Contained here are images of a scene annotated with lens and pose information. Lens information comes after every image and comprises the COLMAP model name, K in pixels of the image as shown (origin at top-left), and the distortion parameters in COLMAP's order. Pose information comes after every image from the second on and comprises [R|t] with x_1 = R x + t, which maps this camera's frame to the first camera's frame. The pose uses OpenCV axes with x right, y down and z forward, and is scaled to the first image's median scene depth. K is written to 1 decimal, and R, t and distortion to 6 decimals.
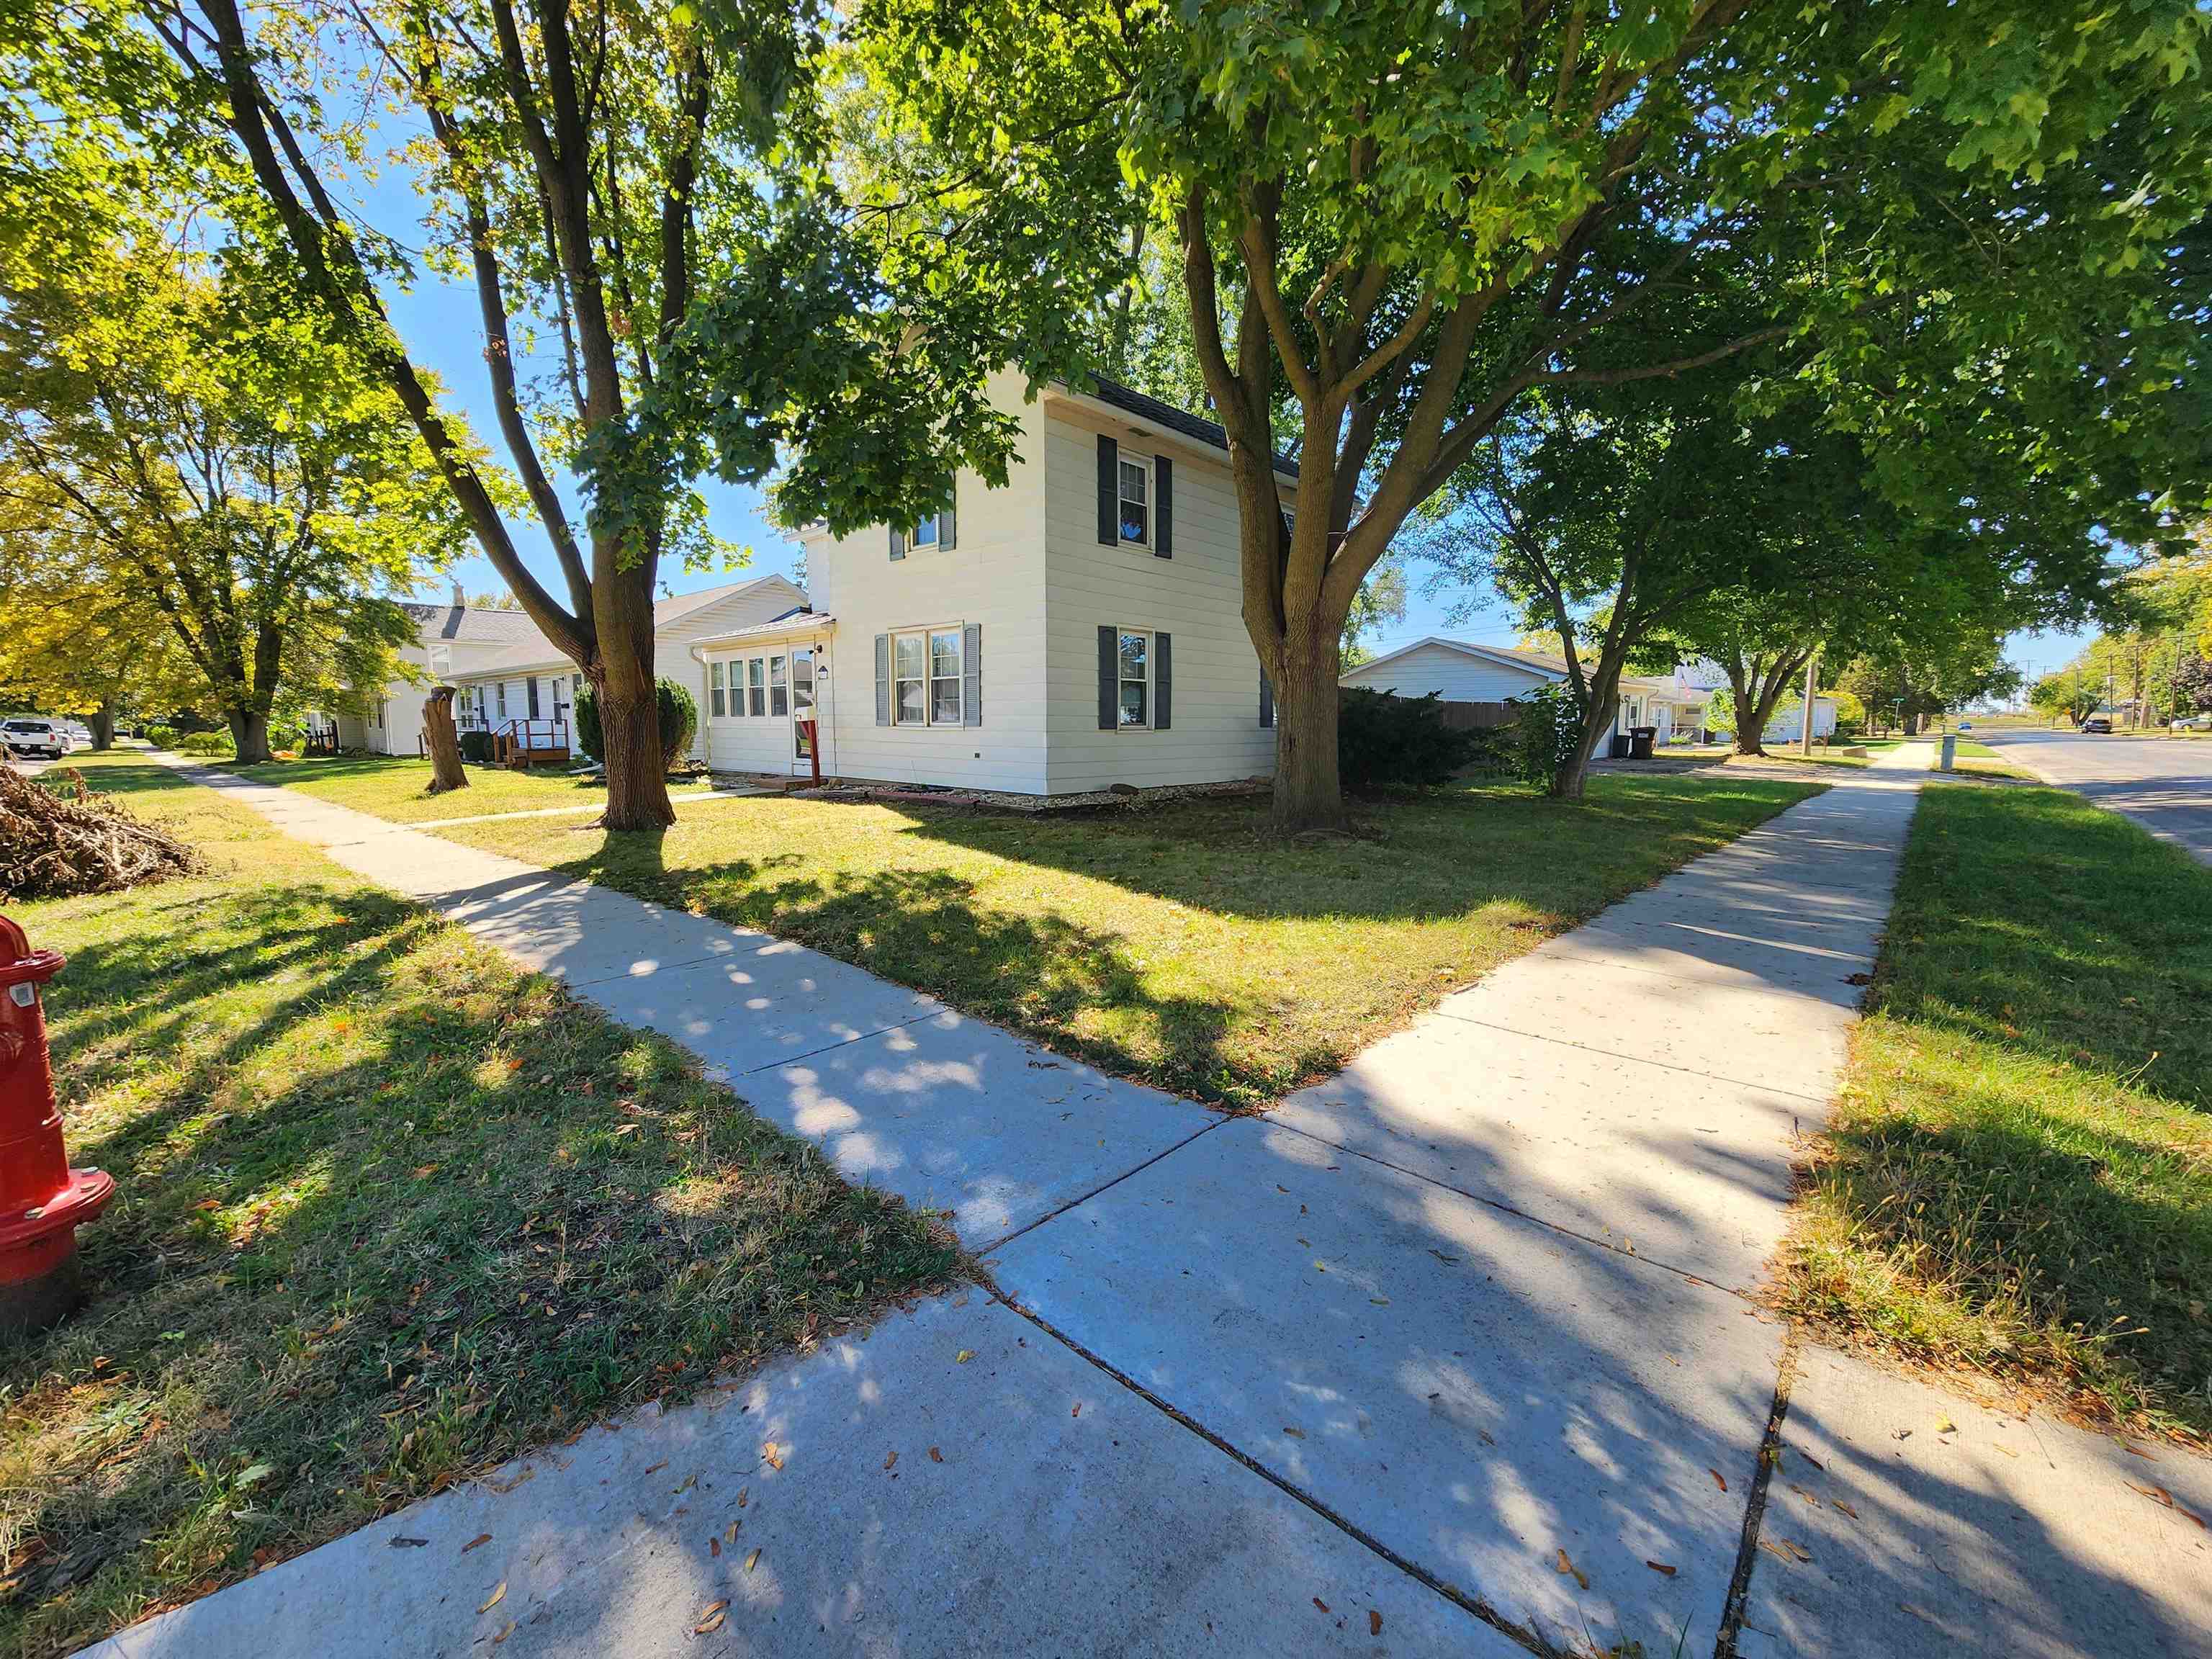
lens RADIAL K [[919.1, 0, 1116.5], [0, 919.1, 839.4], [0, 0, 1]] dist [-0.008082, 0.004016]
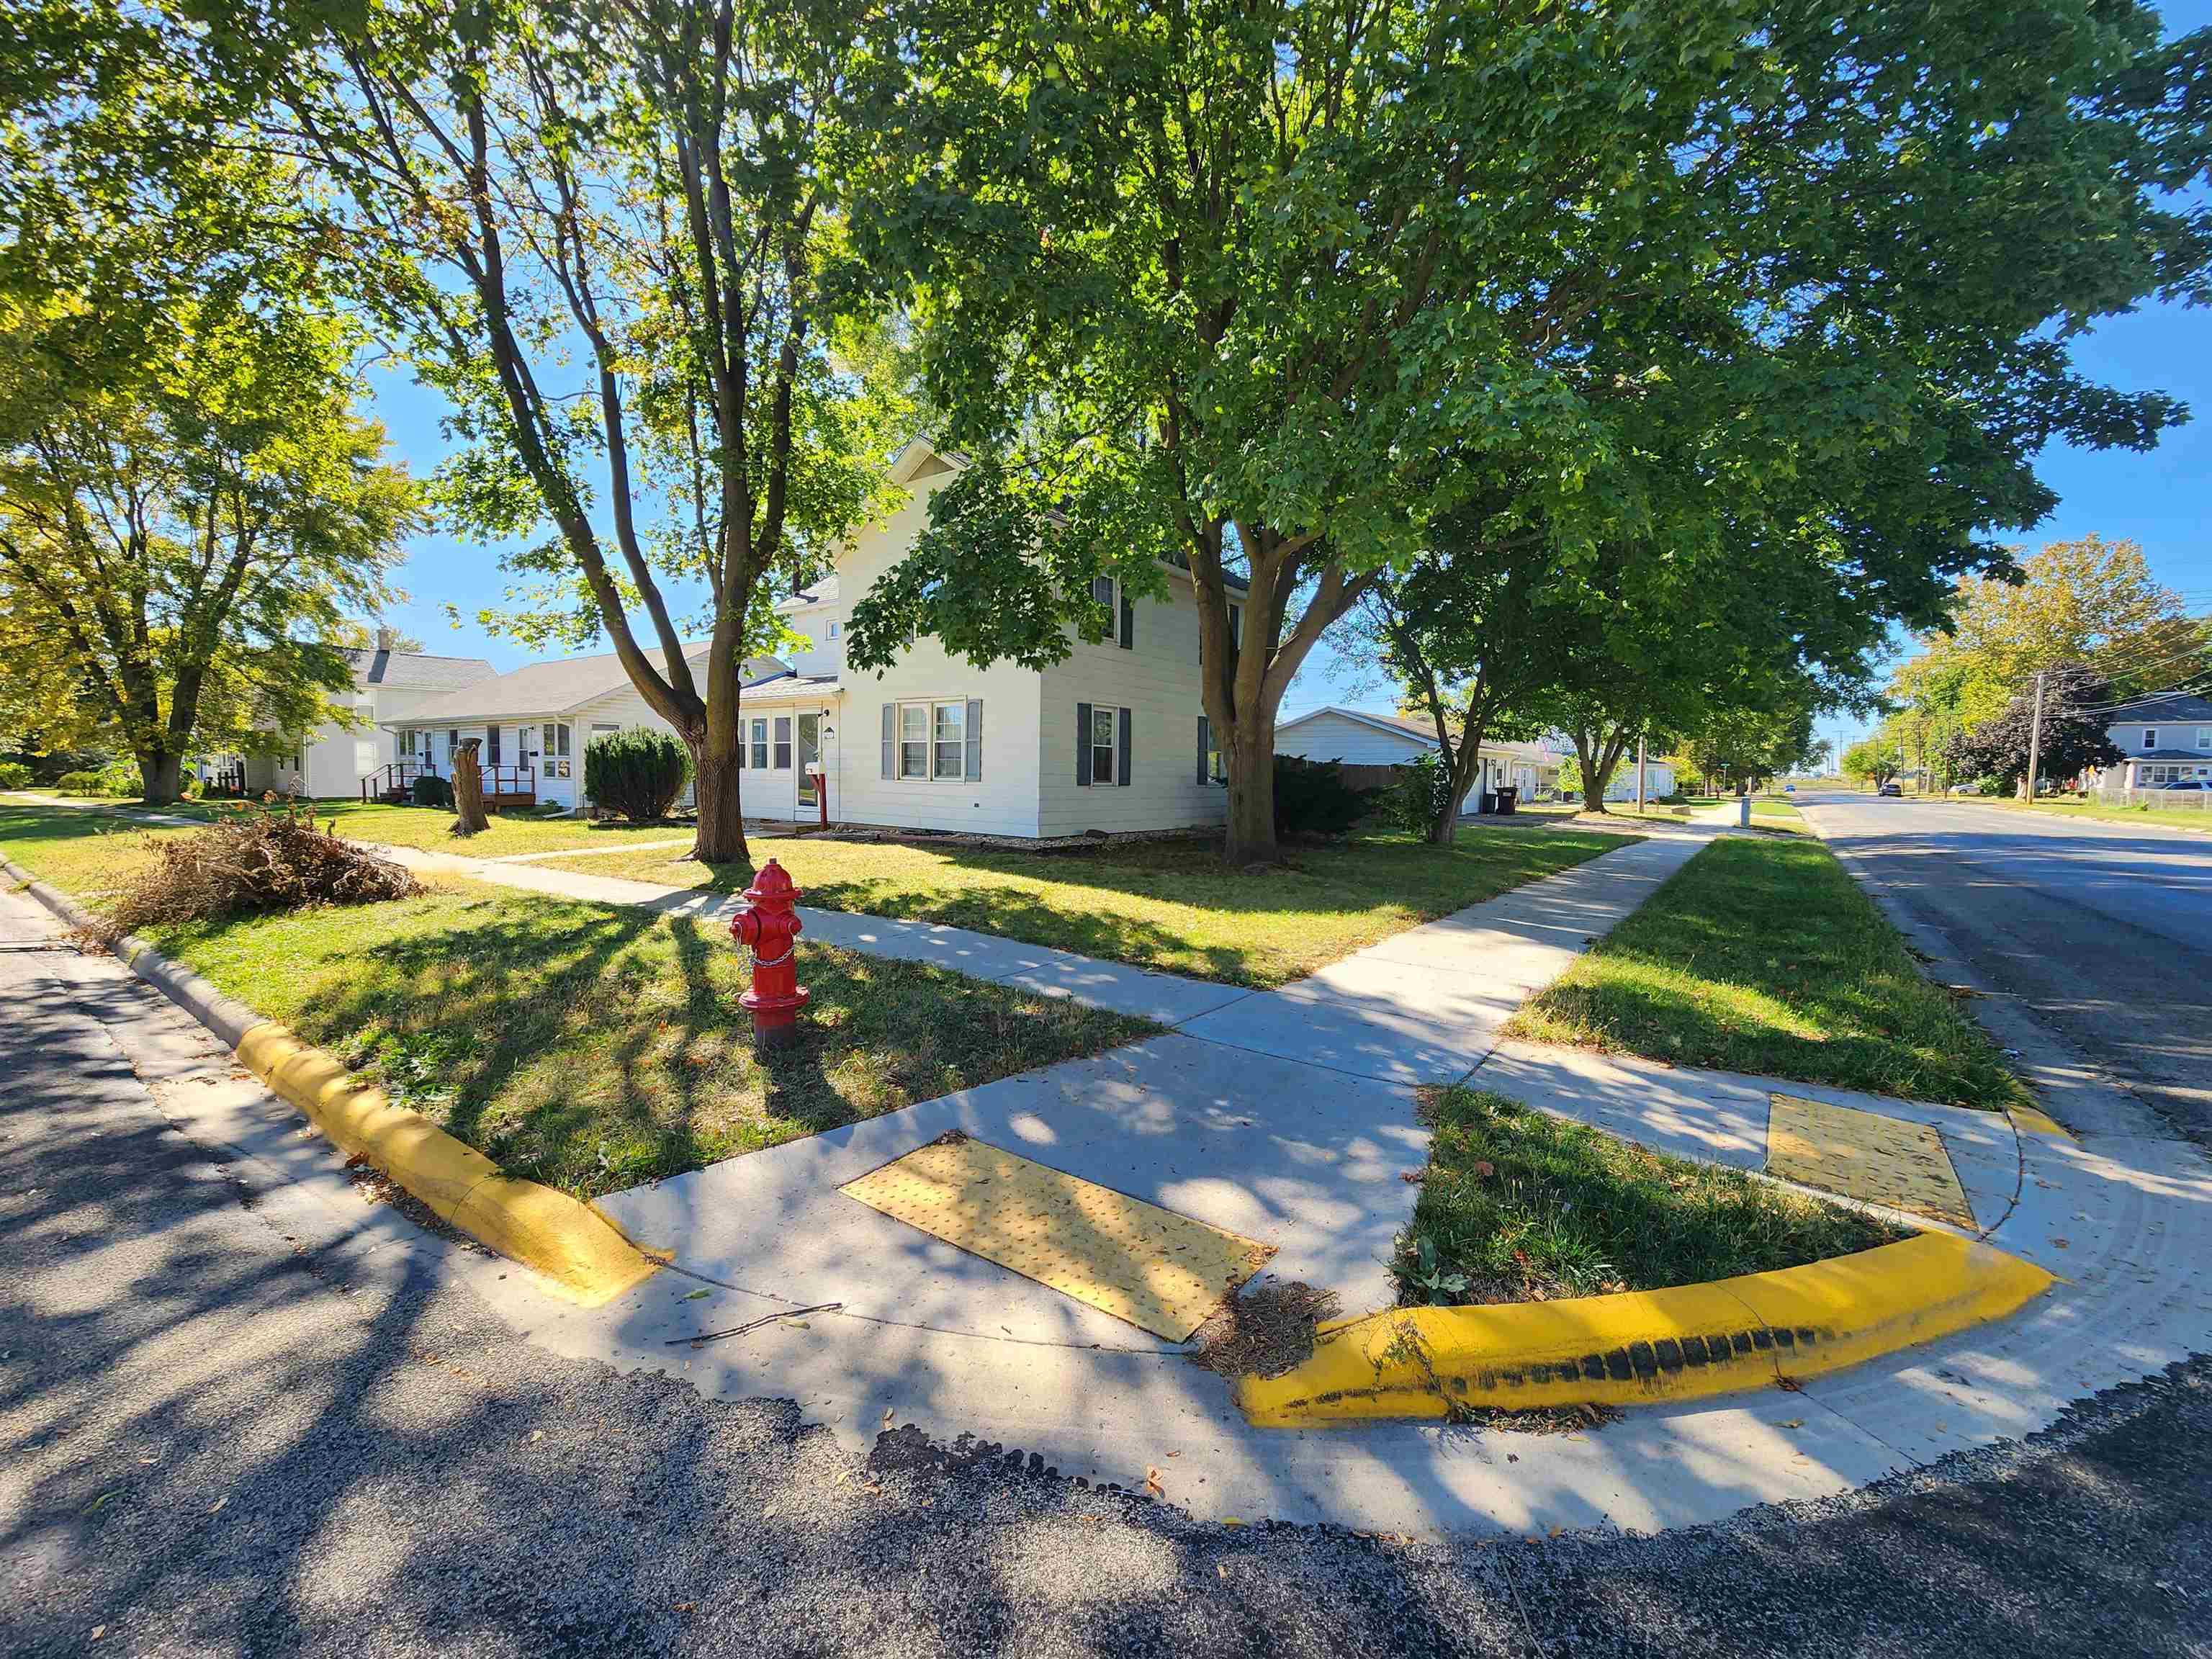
lens RADIAL K [[919.1, 0, 1116.5], [0, 919.1, 839.4], [0, 0, 1]] dist [-0.008082, 0.004016]
pose [[0.994208, 0.007180, 0.107228, -0.071658], [-0.001201, 0.998445, -0.055724, 0.016010], [-0.107462, 0.055273, 0.992672, -0.171077]]
